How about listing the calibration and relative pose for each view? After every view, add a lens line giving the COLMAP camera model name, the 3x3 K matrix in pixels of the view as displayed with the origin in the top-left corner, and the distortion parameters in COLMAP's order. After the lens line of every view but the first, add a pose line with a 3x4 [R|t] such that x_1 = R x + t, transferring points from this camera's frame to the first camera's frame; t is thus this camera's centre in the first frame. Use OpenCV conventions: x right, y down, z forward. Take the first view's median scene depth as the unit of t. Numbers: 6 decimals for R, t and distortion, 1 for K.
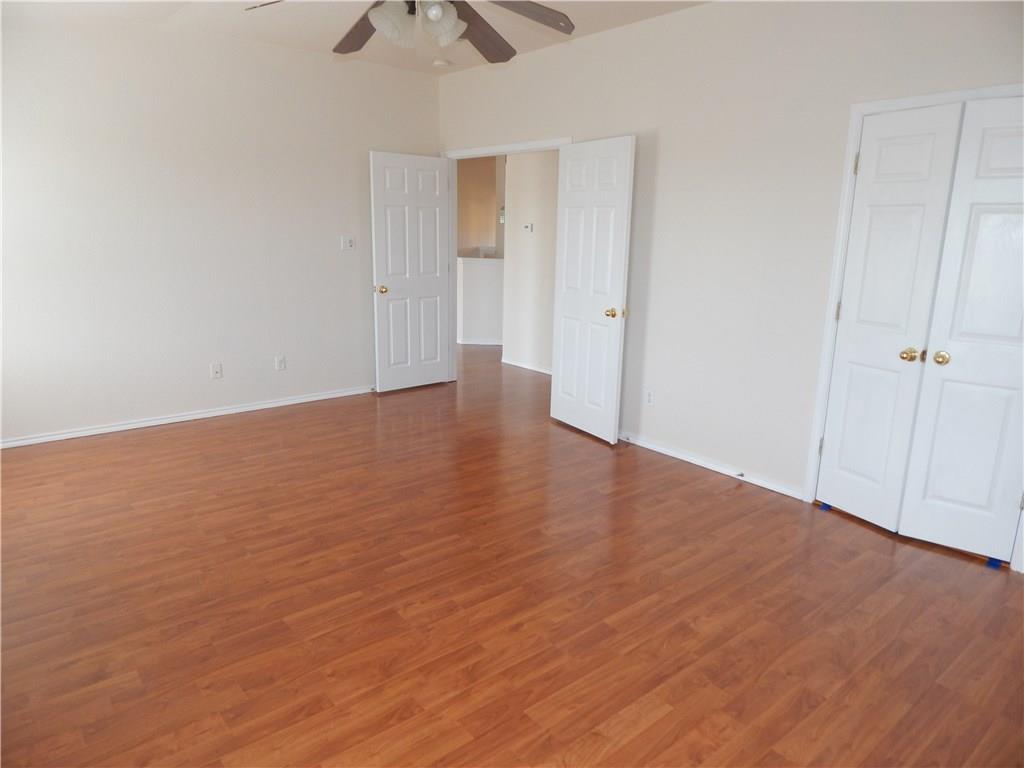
lens RADIAL K [[671.2, 0, 512.0], [0, 671.2, 384.0], [0, 0, 1]] dist [0.001222, -0.001273]
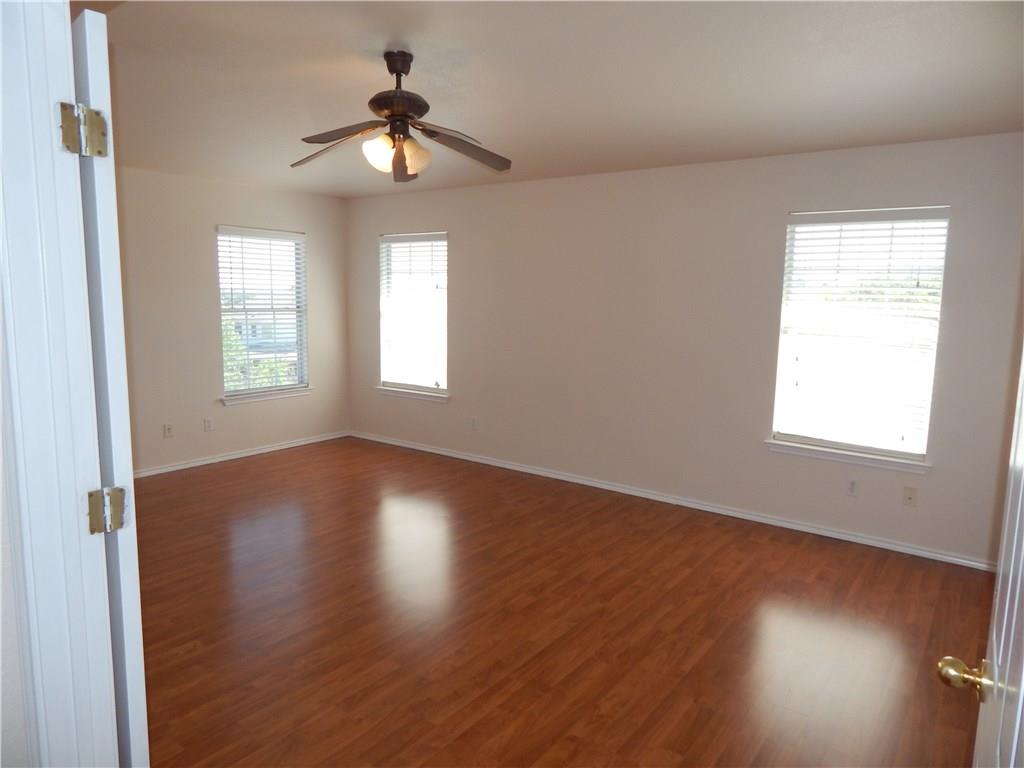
lens RADIAL K [[671.2, 0, 512.0], [0, 671.2, 384.0], [0, 0, 1]] dist [0.001222, -0.001273]
pose [[-0.974010, -0.010635, -0.226255, -0.039220], [-0.088475, 0.937404, 0.336817, -0.429597], [0.208511, 0.348081, -0.913982, 1.791903]]
